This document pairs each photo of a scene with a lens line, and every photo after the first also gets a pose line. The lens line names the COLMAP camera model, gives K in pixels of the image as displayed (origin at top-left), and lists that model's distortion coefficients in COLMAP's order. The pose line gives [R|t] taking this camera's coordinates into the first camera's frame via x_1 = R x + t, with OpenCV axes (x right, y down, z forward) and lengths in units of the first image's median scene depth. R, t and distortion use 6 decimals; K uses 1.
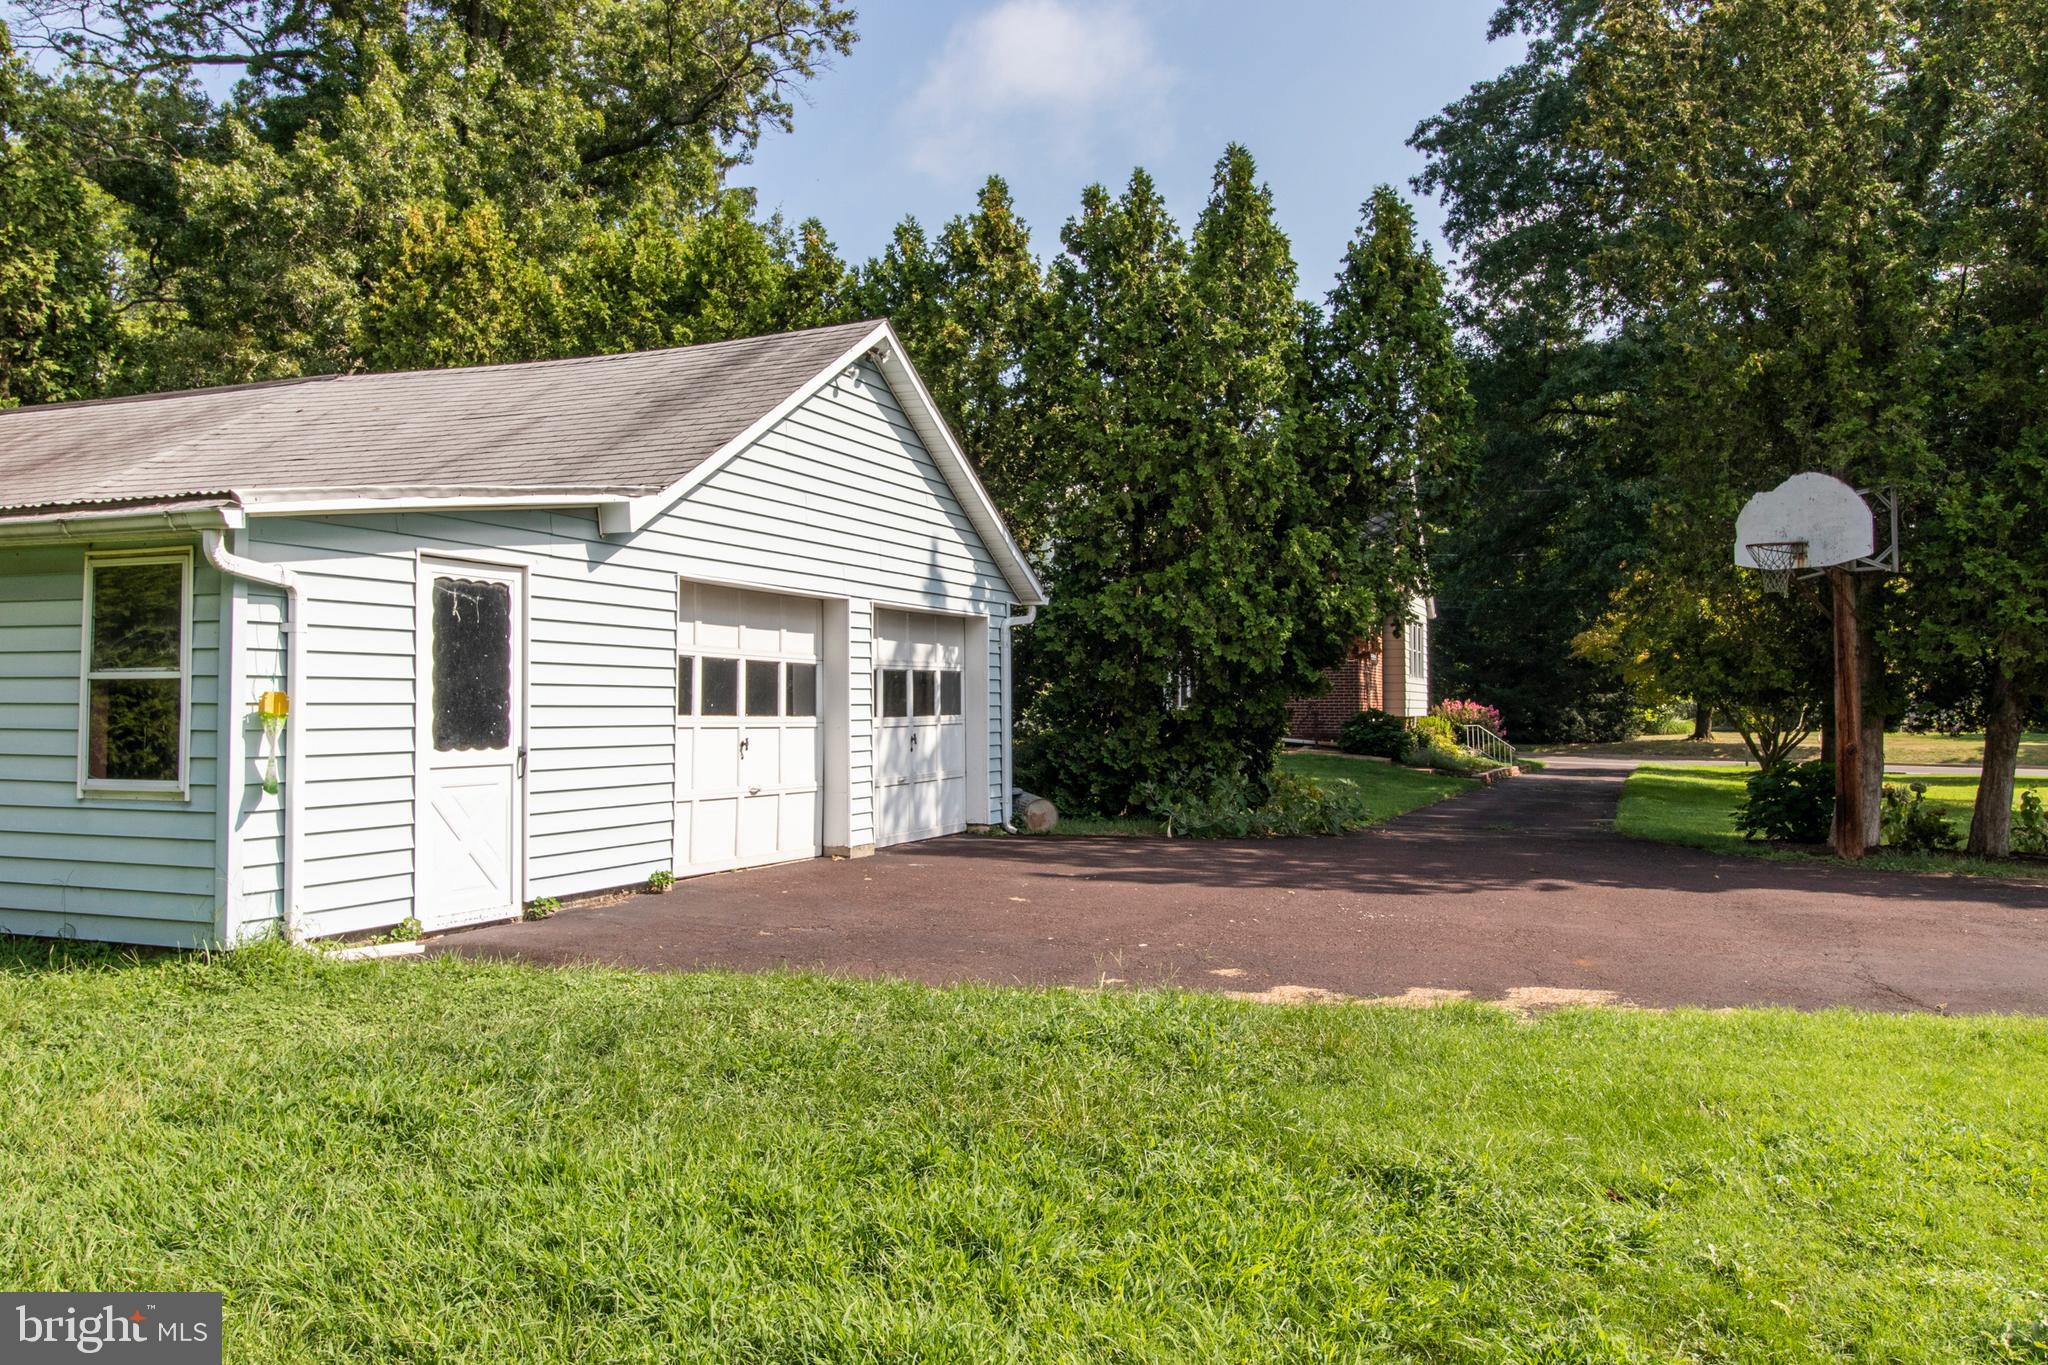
lens RADIAL K [[1647.6, 0, 1023.5], [0, 1647.6, 681.4], [0, 0, 1]] dist [0.017909, -0.001784]
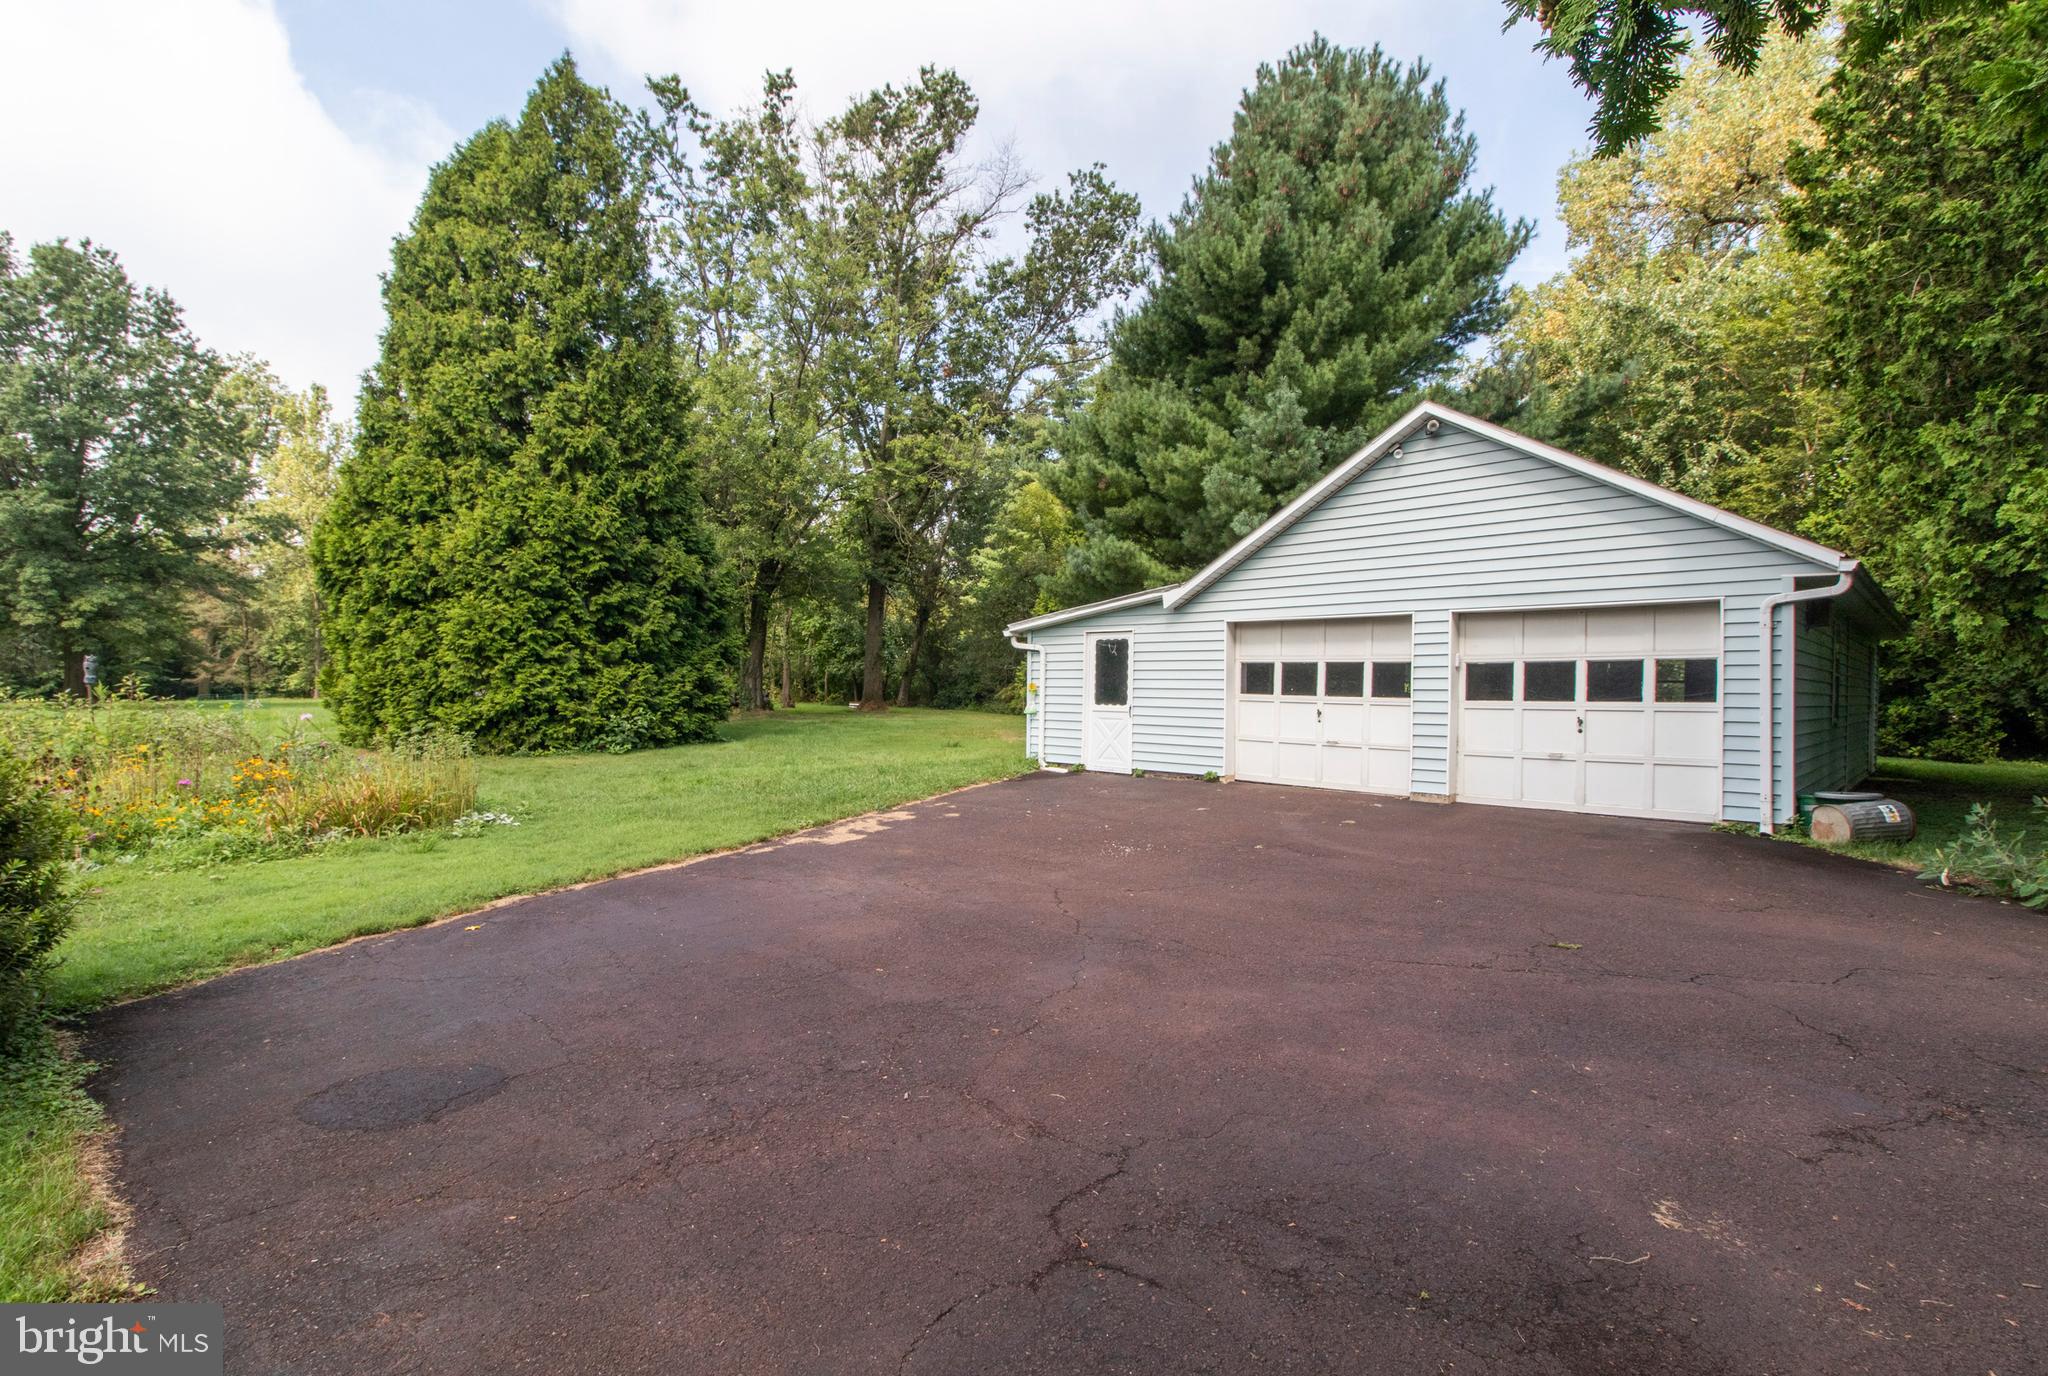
lens RADIAL K [[956.4, 0, 1025.7], [0, 956.4, 693.8], [0, 0, 1]] dist [0.010095, -0.000201]
pose [[-0.381251, -0.011866, -0.924395, 1.035162], [-0.005767, 0.999929, -0.010456, 0.038072], [0.924454, 0.001345, -0.381292, 1.360838]]
